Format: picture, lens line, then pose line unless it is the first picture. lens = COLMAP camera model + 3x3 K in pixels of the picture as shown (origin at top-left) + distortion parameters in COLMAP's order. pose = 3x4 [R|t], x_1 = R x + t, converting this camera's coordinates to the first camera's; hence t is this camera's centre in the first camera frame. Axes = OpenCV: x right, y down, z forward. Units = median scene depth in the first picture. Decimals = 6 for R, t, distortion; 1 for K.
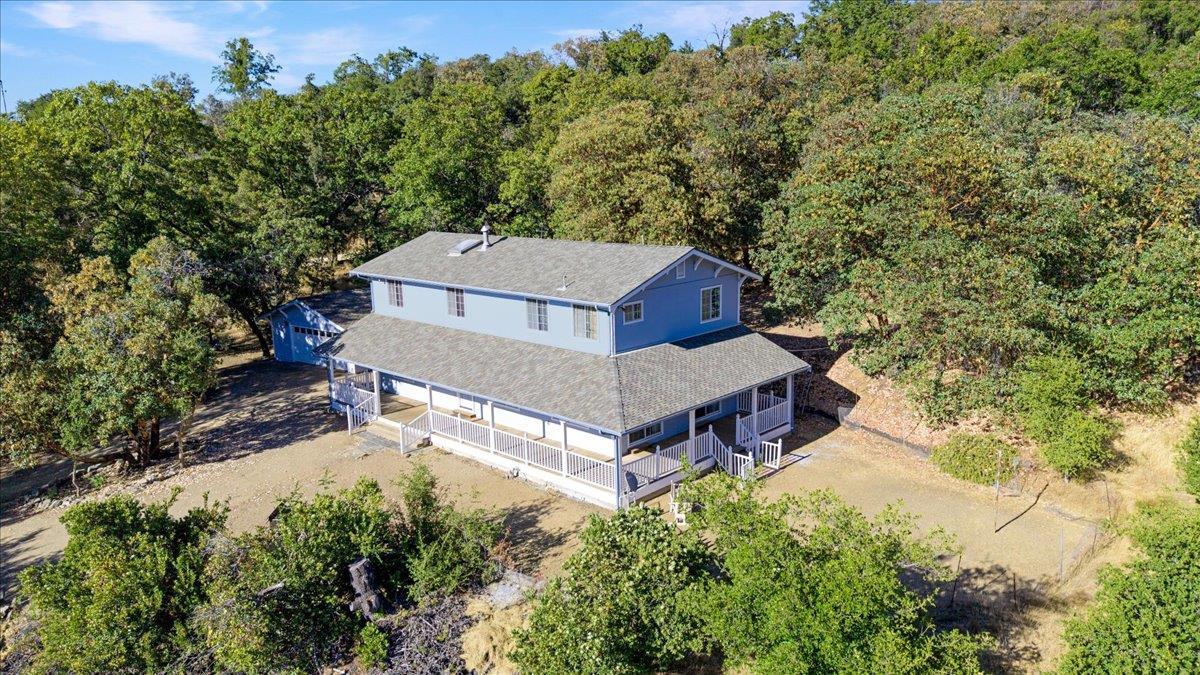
lens RADIAL K [[822.2, 0, 595.5], [0, 822.2, 340.6], [0, 0, 1]] dist [0.025849, -0.013437]
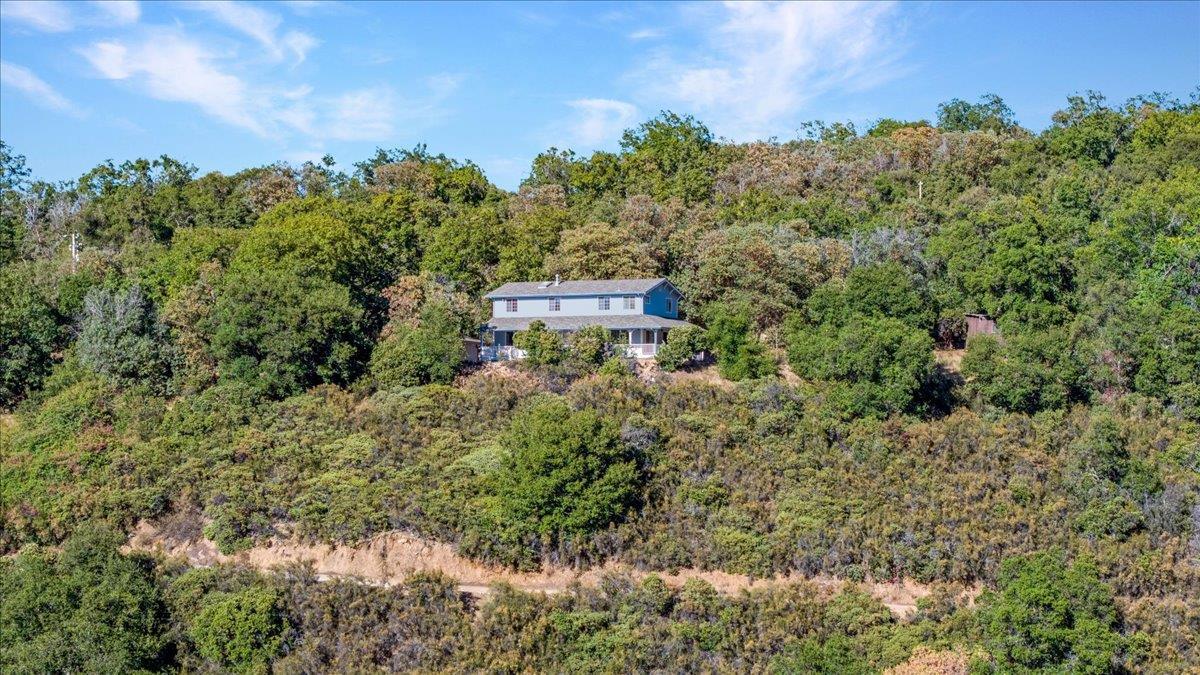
lens RADIAL K [[2515.9, 0, 599.2], [0, 2515.9, 336.7], [0, 0, 1]] dist [-0.126388, 0.000000]
pose [[0.948878, 0.040507, 0.313032, -2.015597], [0.039137, 0.968979, -0.244023, 1.571248], [-0.313206, 0.243799, 0.917858, -4.847243]]
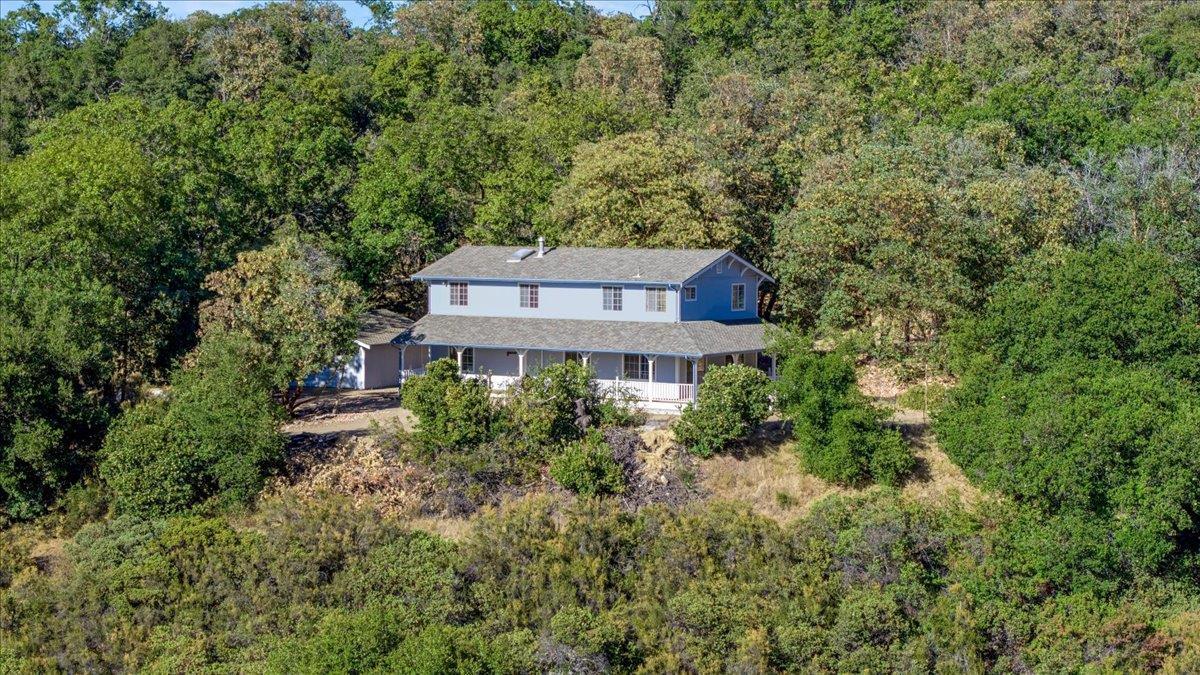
lens RADIAL K [[2431.3, 0, 599.9], [0, 2431.3, 338.3], [0, 0, 1]] dist [-0.133401, 0.000000]
pose [[0.982356, 0.020576, 0.185884, -0.683704], [0.008497, 0.987992, -0.154269, 0.531310], [-0.186826, 0.153126, 0.970386, -2.325246]]
